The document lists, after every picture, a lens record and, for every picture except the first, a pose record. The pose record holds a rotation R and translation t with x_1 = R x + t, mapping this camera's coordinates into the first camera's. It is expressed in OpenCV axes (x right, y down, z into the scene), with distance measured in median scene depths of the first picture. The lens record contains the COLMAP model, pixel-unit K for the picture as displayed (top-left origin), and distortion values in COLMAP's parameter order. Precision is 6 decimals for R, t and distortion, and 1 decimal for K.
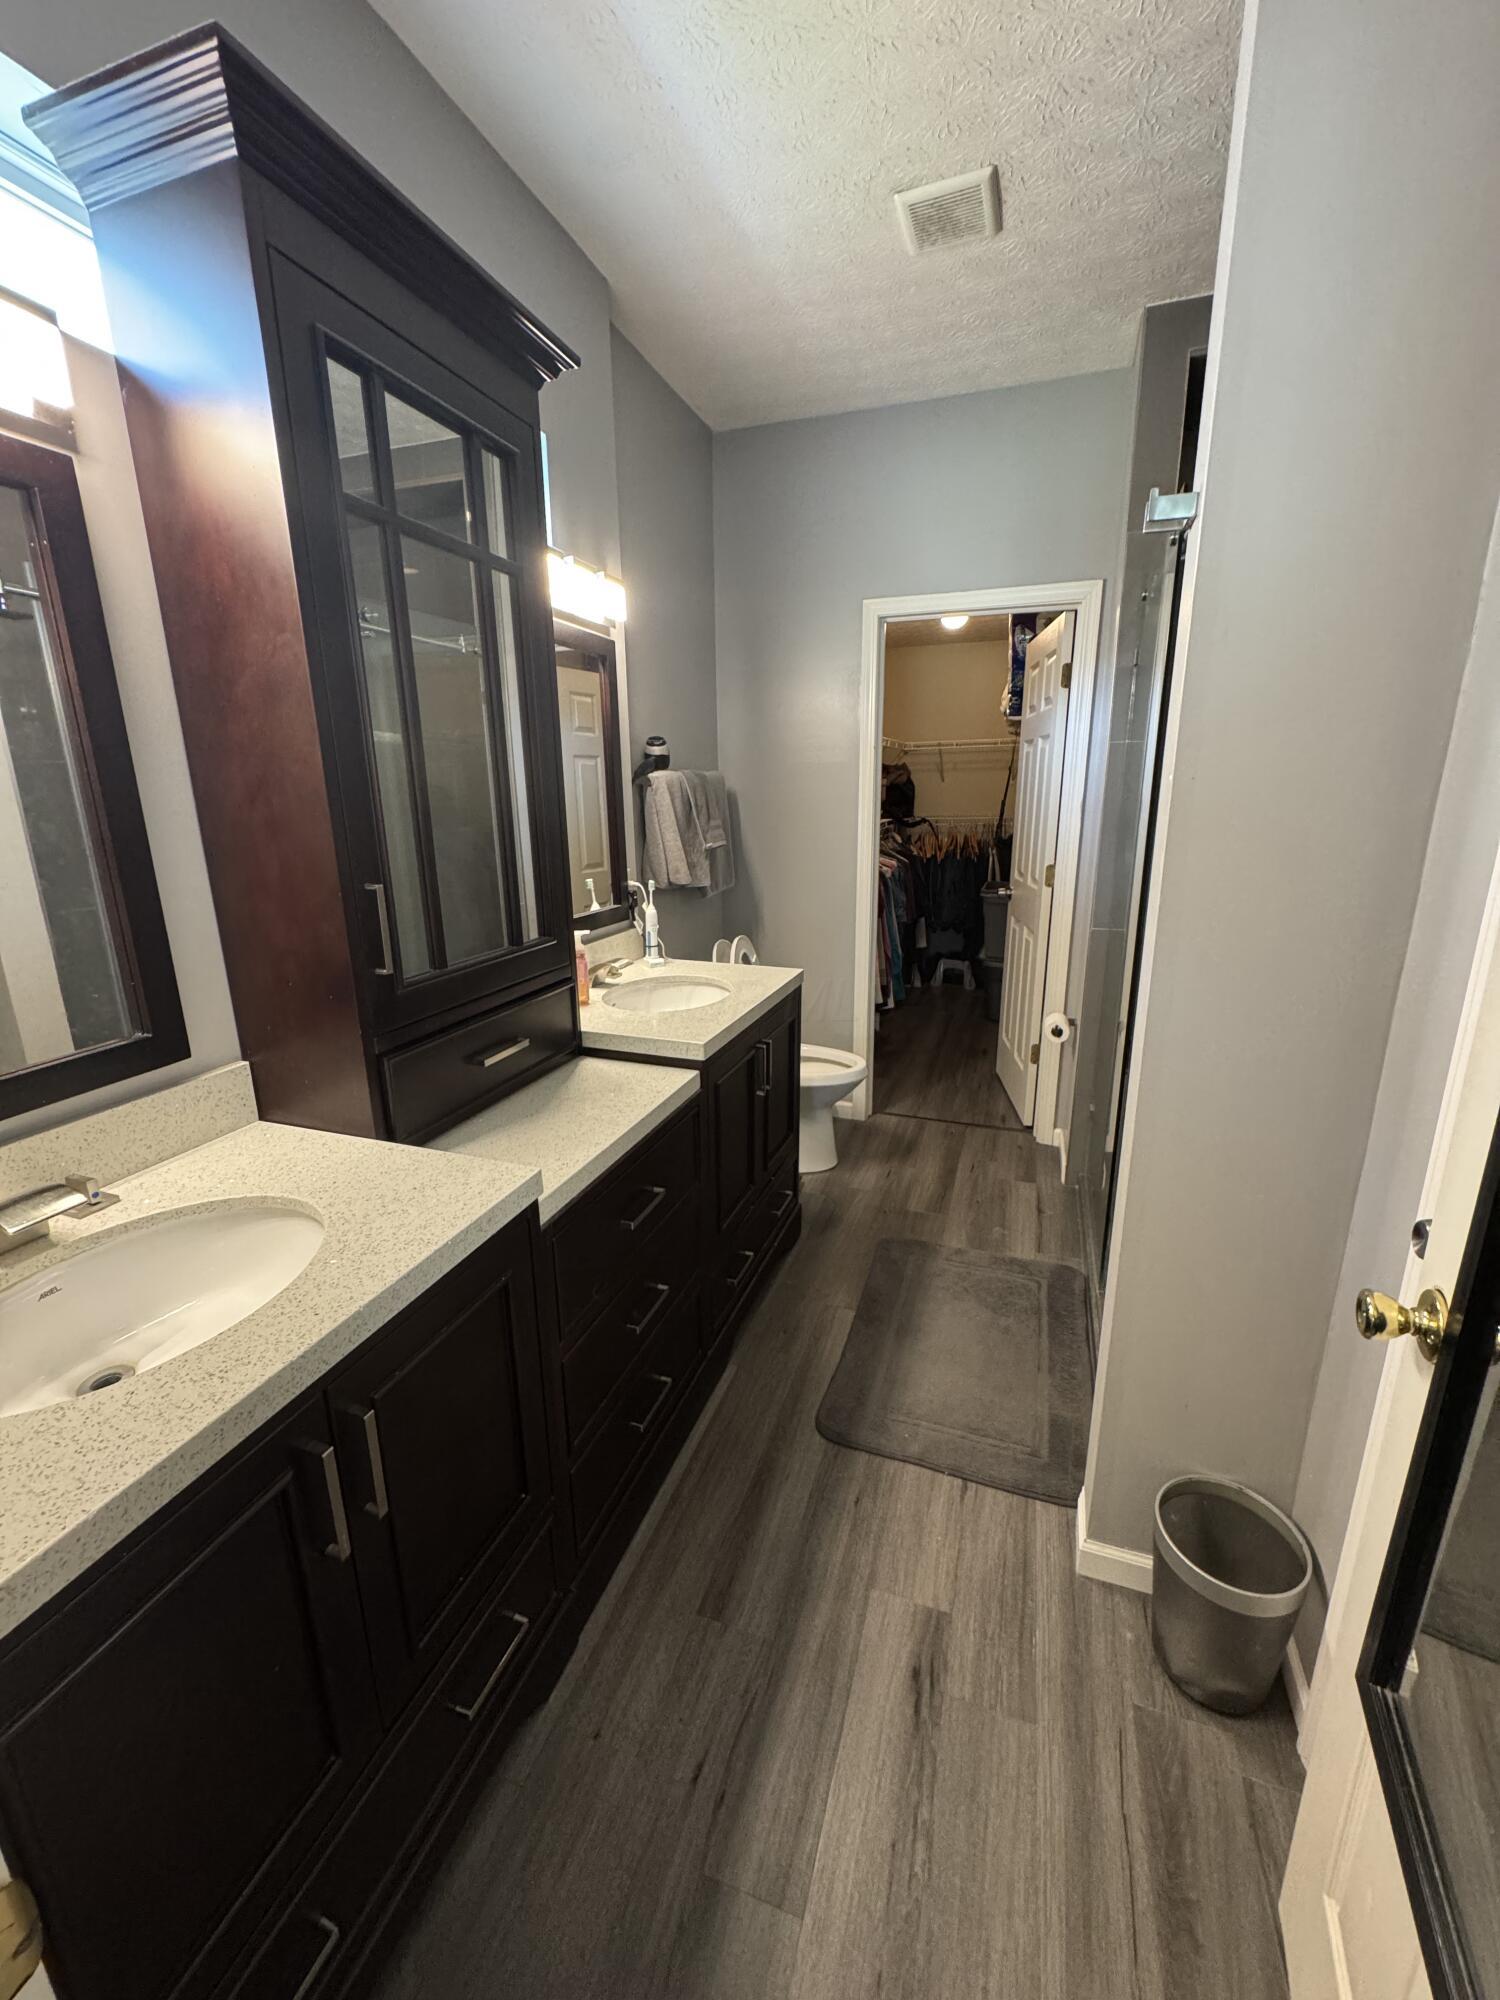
lens RADIAL K [[799.5, 0, 749.1], [0, 799.5, 998.5], [0, 0, 1]] dist [-0.001553, 0.000207]
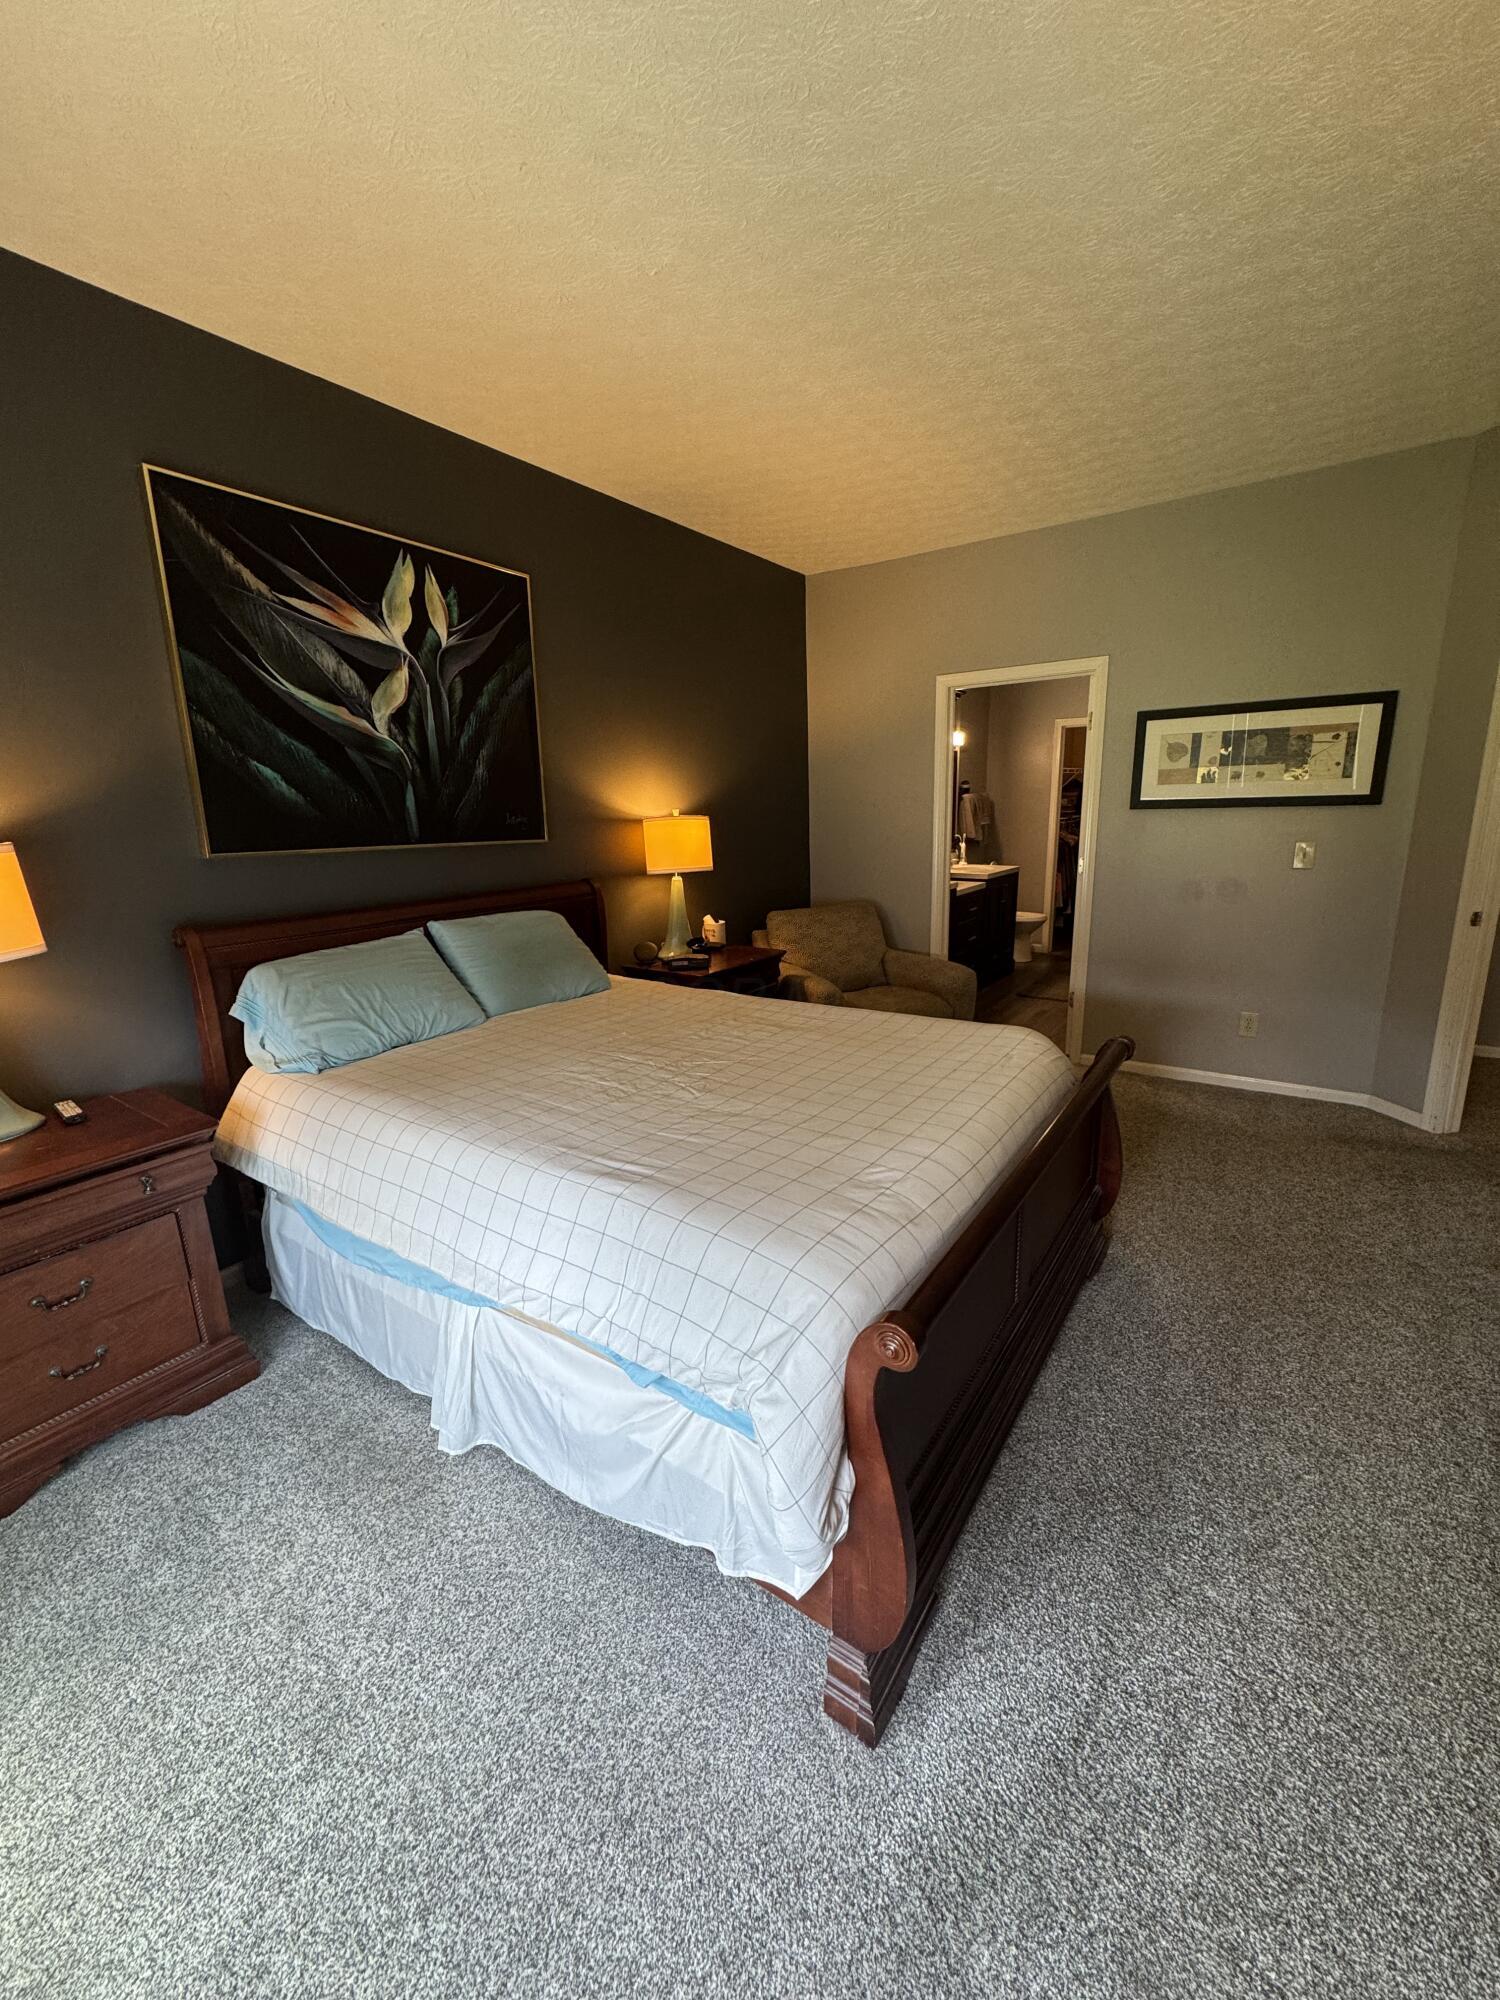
lens RADIAL K [[799.5, 0, 744.7], [0, 799.5, 995.5], [0, 0, 1]] dist [-0.001553, 0.000207]
pose [[0.964387, 0.041735, -0.261183, -0.096872], [-0.046903, 0.998807, -0.013580, 0.423029], [0.260304, 0.025347, 0.965194, -1.616999]]
